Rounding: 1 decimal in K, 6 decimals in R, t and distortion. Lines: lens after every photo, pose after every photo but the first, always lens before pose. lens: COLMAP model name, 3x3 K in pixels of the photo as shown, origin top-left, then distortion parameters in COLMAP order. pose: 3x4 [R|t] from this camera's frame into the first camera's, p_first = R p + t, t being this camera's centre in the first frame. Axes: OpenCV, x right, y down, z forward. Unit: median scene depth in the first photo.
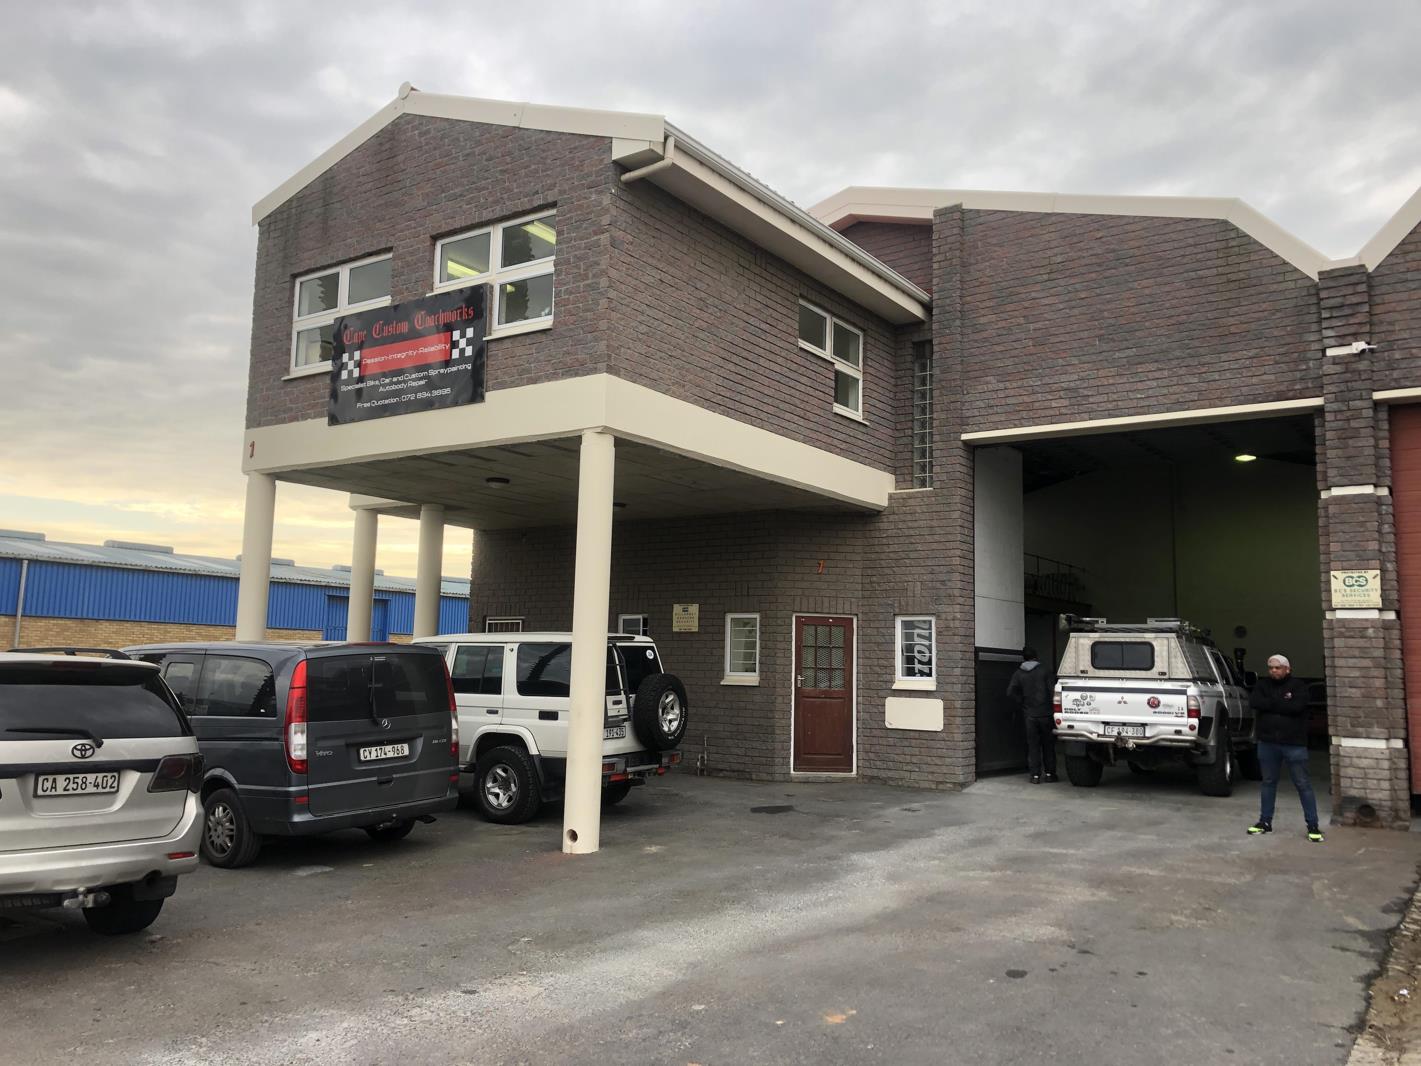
lens RADIAL K [[1167.6, 0, 710.3], [0, 1167.6, 521.2], [0, 0, 1]] dist [-0.009712, 0.008637]
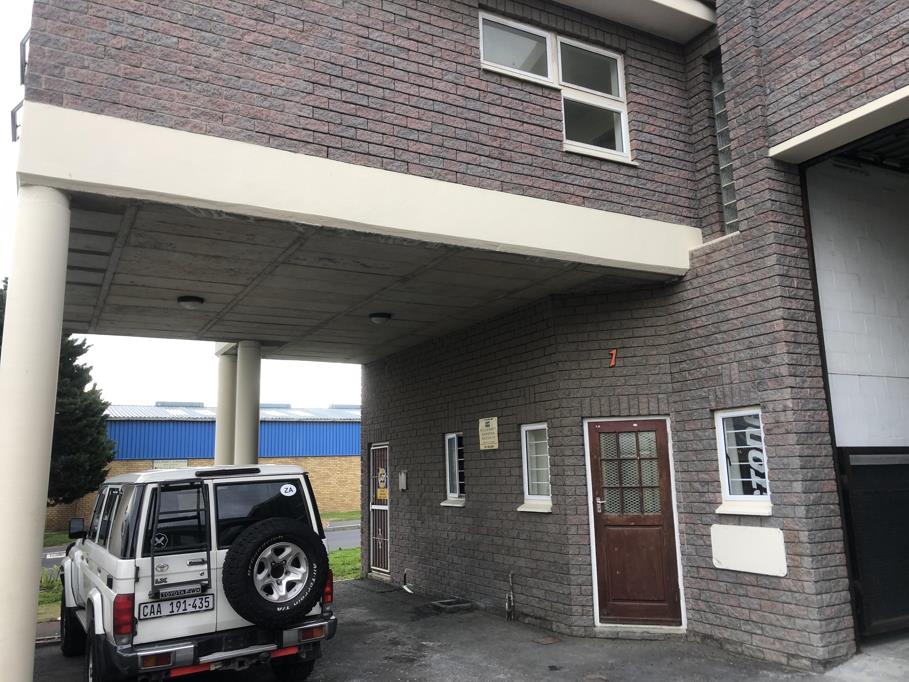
lens RADIAL K [[746.9, 0, 454.4], [0, 746.9, 333.5], [0, 0, 1]] dist [-0.009712, 0.008637]
pose [[0.892570, -0.128534, -0.432201, 0.224798], [0.104190, 0.991363, -0.079653, 0.052872], [0.438706, 0.026065, 0.898253, 0.508613]]
